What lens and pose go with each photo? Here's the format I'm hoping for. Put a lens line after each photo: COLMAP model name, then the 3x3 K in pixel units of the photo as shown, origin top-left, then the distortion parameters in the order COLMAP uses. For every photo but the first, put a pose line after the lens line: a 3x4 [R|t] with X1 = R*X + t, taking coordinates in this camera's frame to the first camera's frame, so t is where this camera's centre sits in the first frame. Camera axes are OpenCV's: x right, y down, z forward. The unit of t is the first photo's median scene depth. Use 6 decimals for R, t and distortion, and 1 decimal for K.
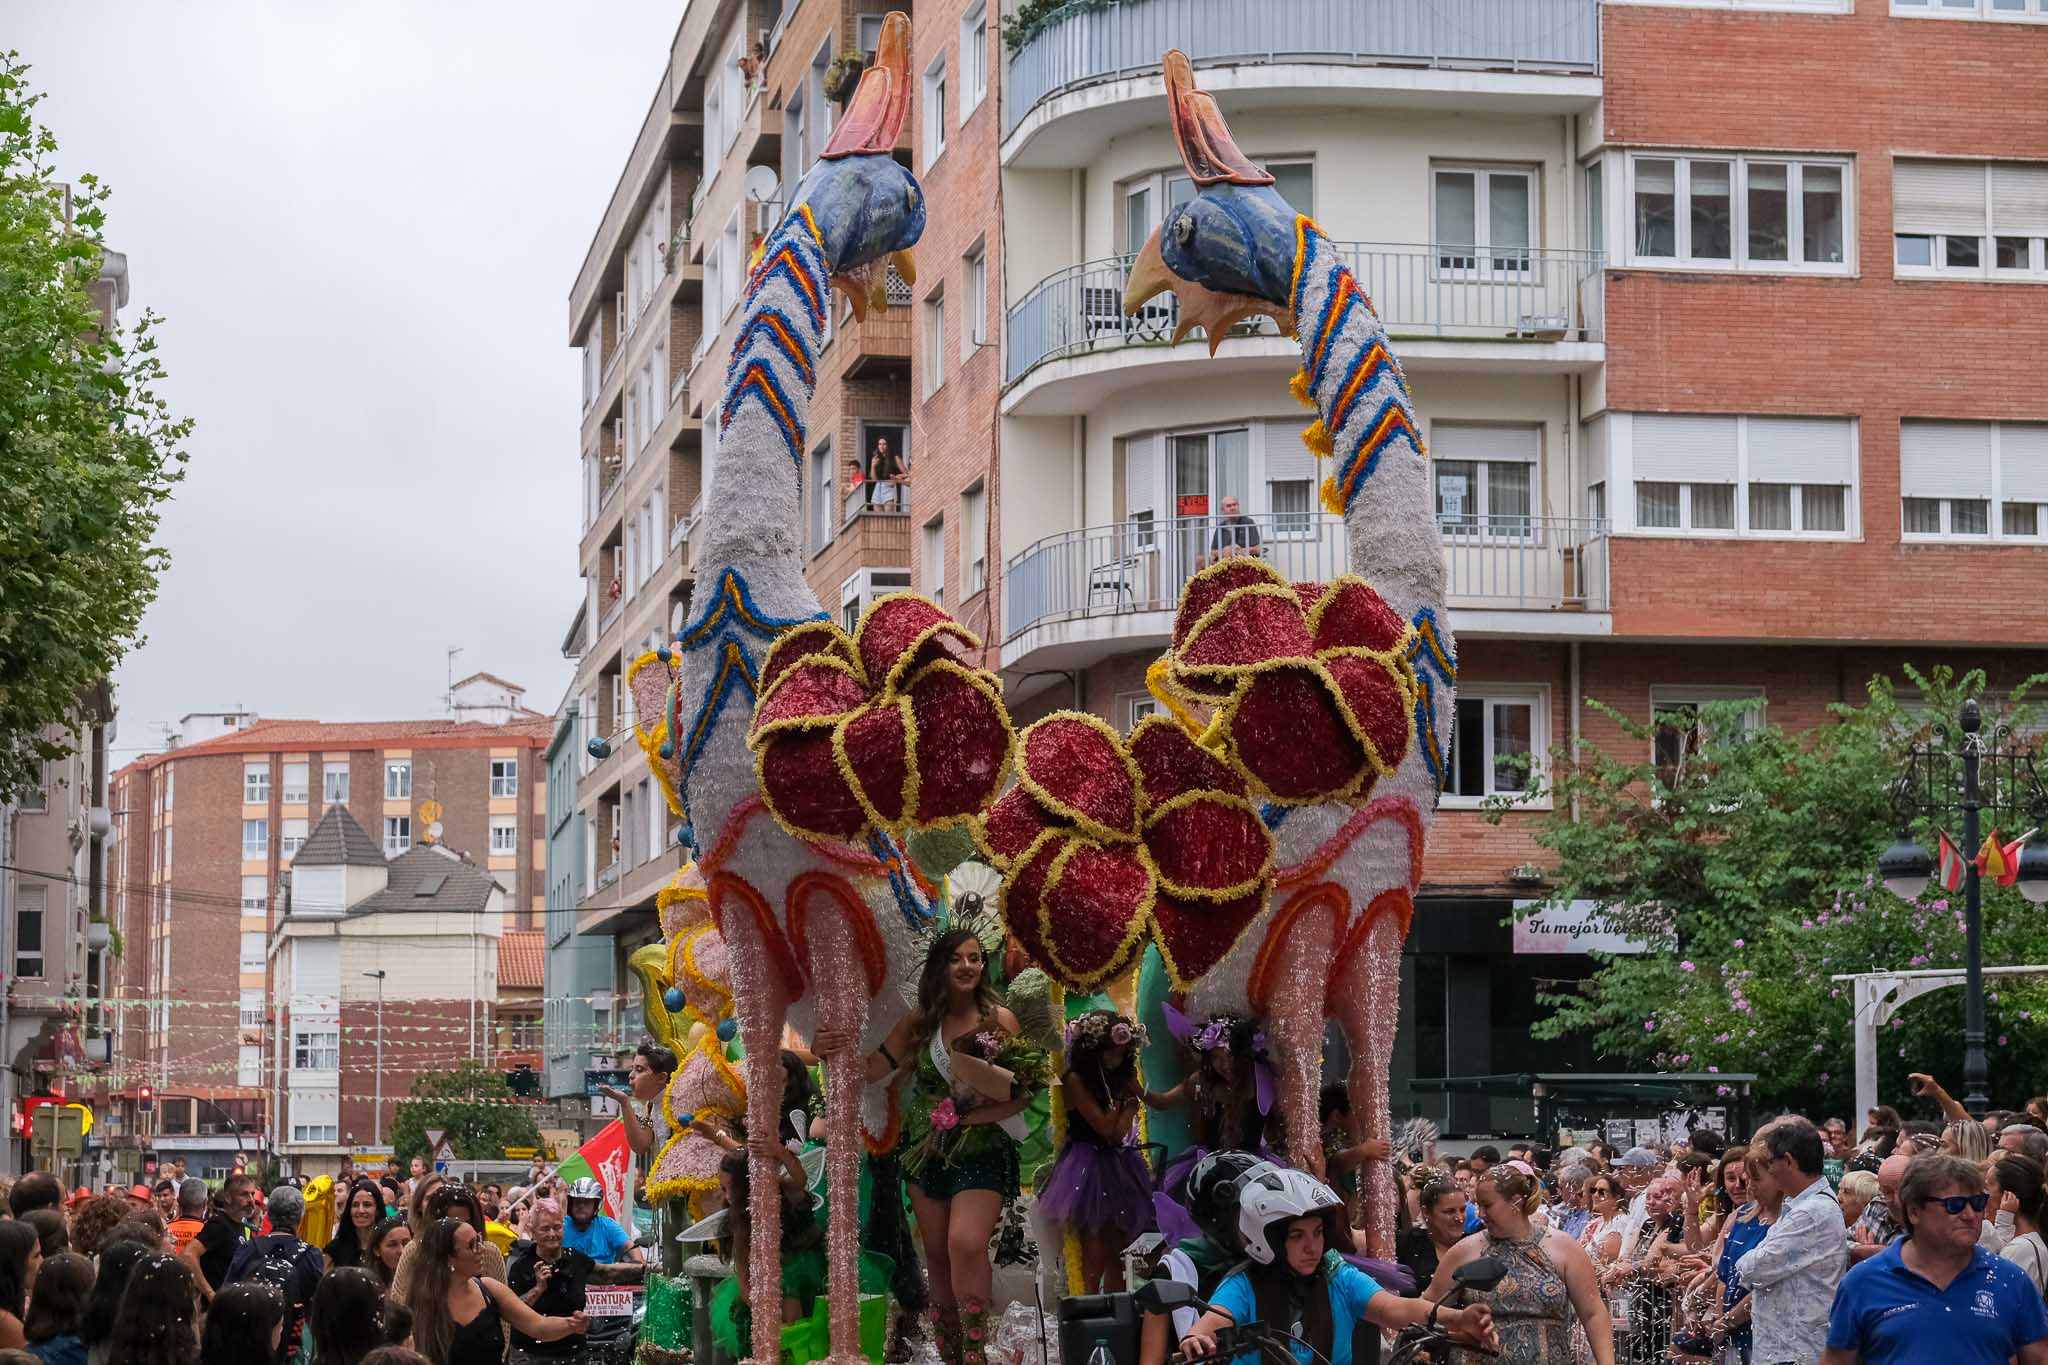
lens RADIAL K [[4477.9, 0, 1024.0], [0, 4477.9, 682.5], [0, 0, 1]] dist [0.093673, 0.397849]
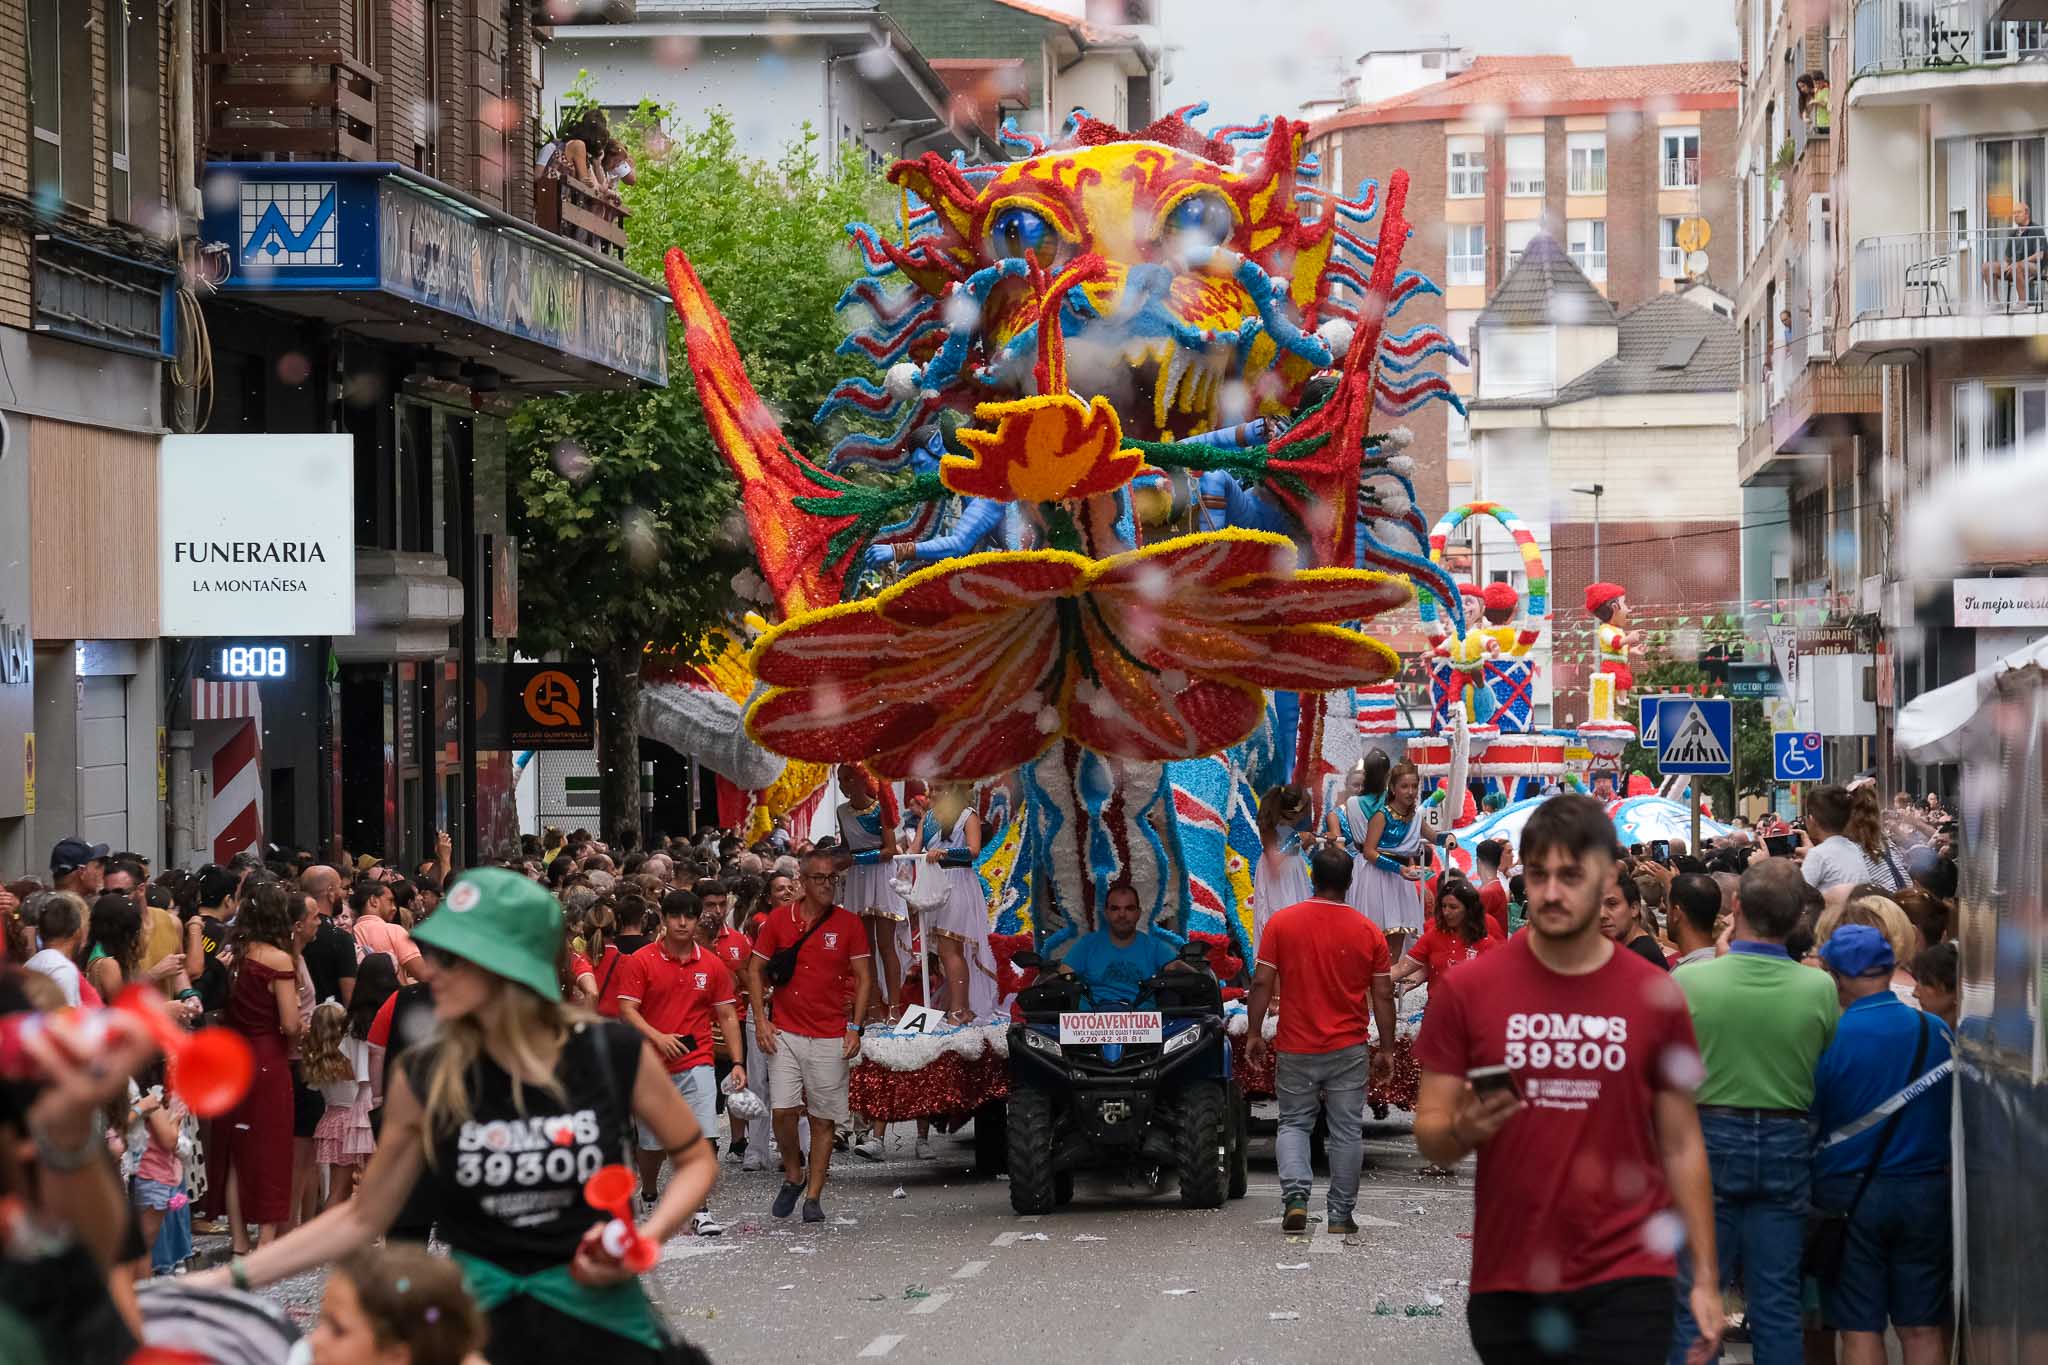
lens RADIAL K [[8843.4, 0, 888.6], [0, 8843.4, 680.0], [0, 0, 1]] dist [0.168546, 2.377870]
pose [[0.967152, -0.000800, -0.254198, 0.187310], [0.026941, 0.994685, 0.099373, -0.084870], [0.252768, -0.102957, 0.962033, -0.655936]]
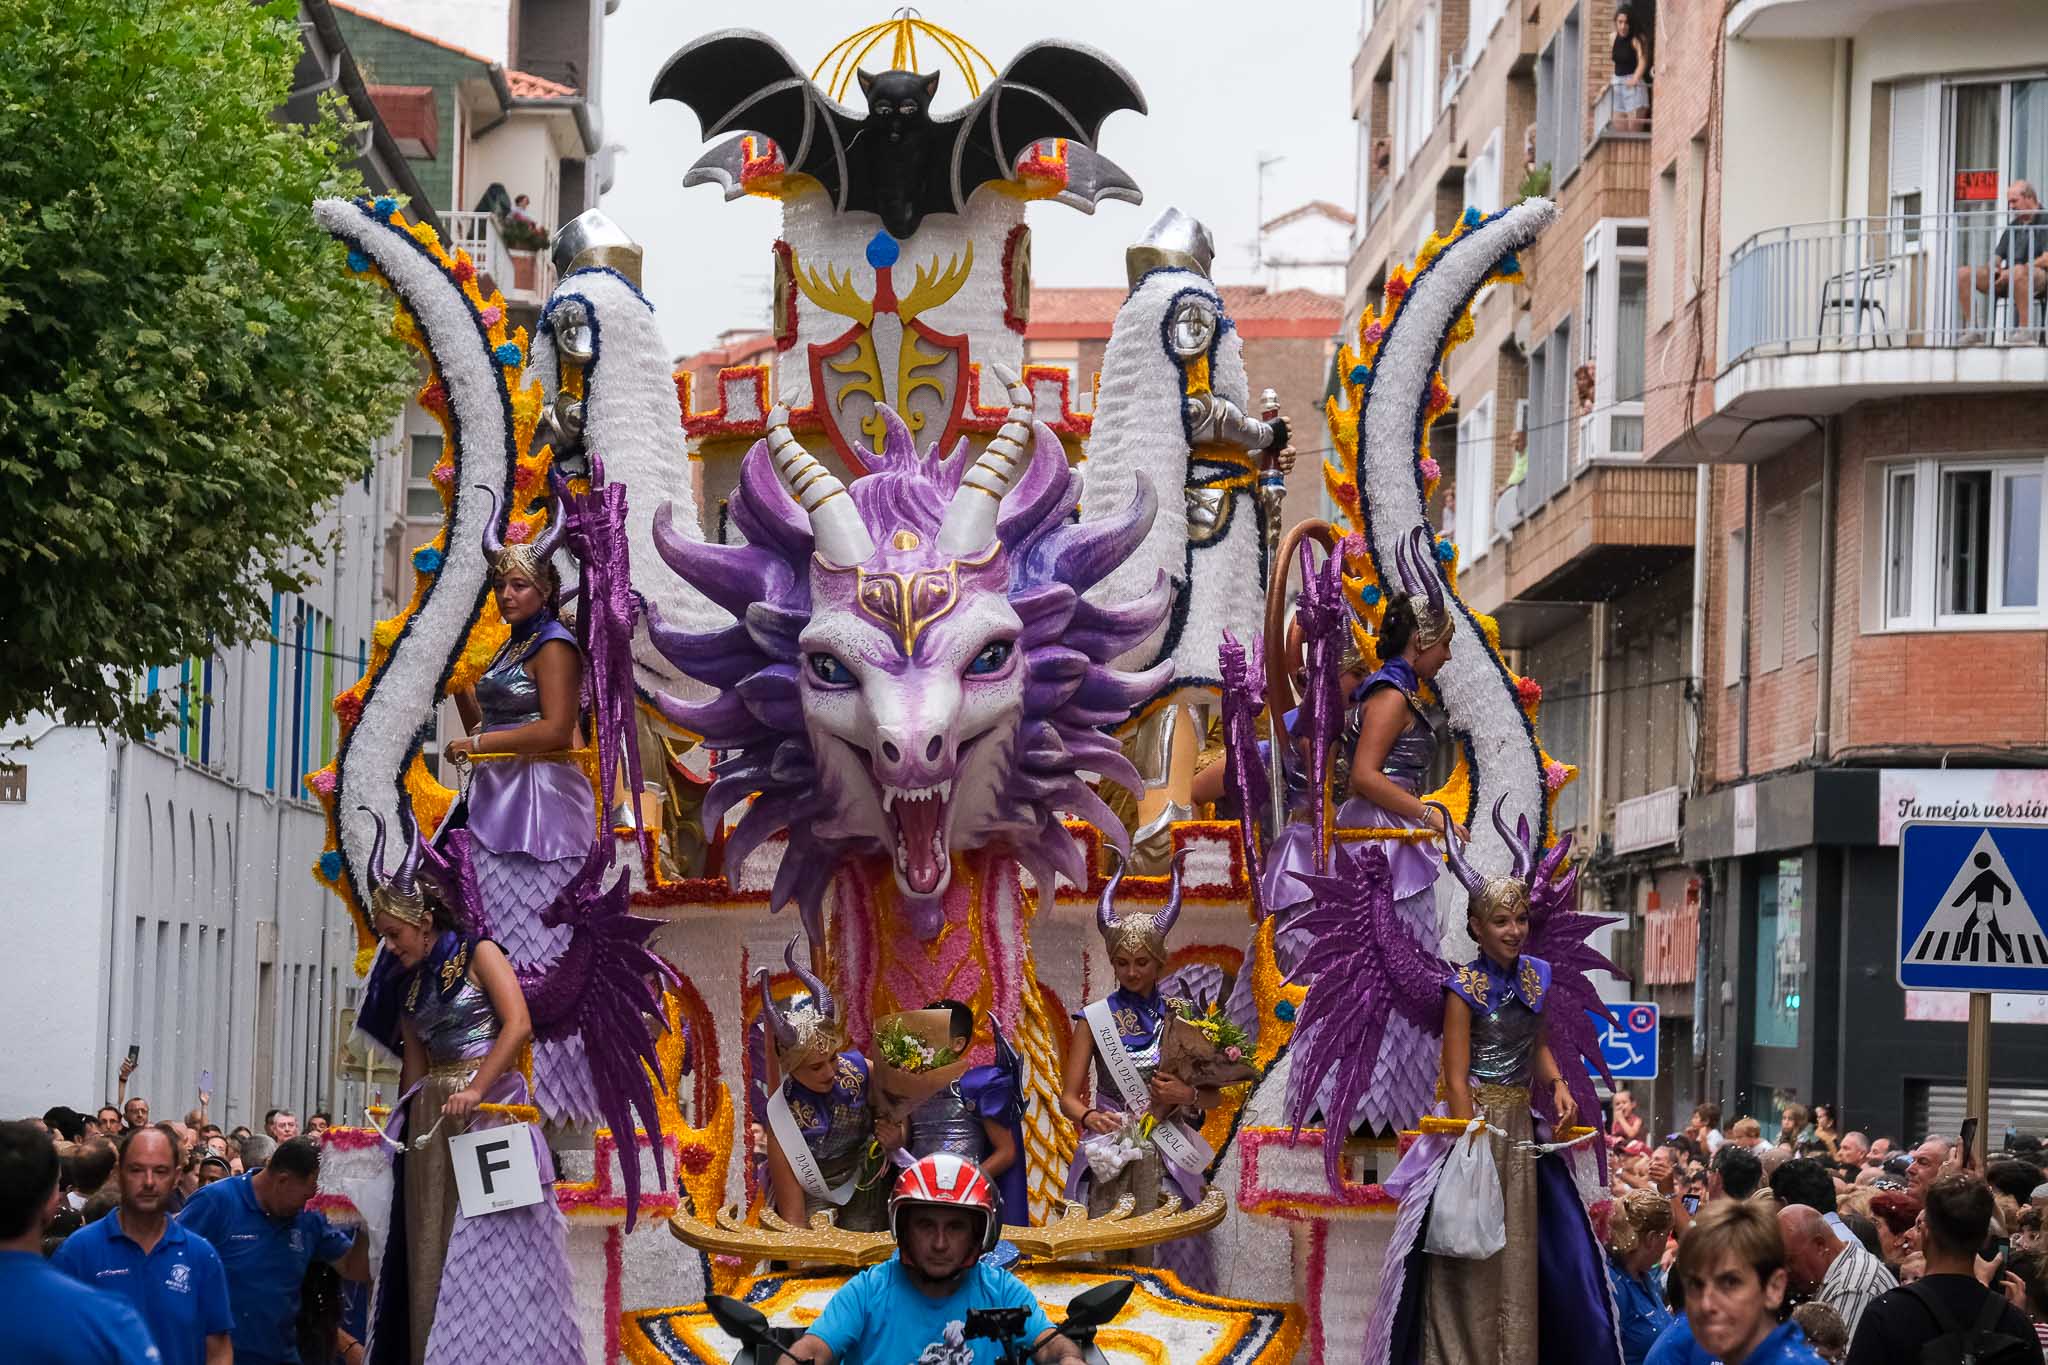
lens RADIAL K [[8843.4, 0, 888.6], [0, 8843.4, 680.0], [0, 0, 1]] dist [0.168546, 2.377870]
pose [[0.982806, 0.023427, -0.183147, 0.072846], [-0.012169, 0.997980, 0.062355, -0.027523], [0.184238, -0.059054, 0.981106, -0.214031]]
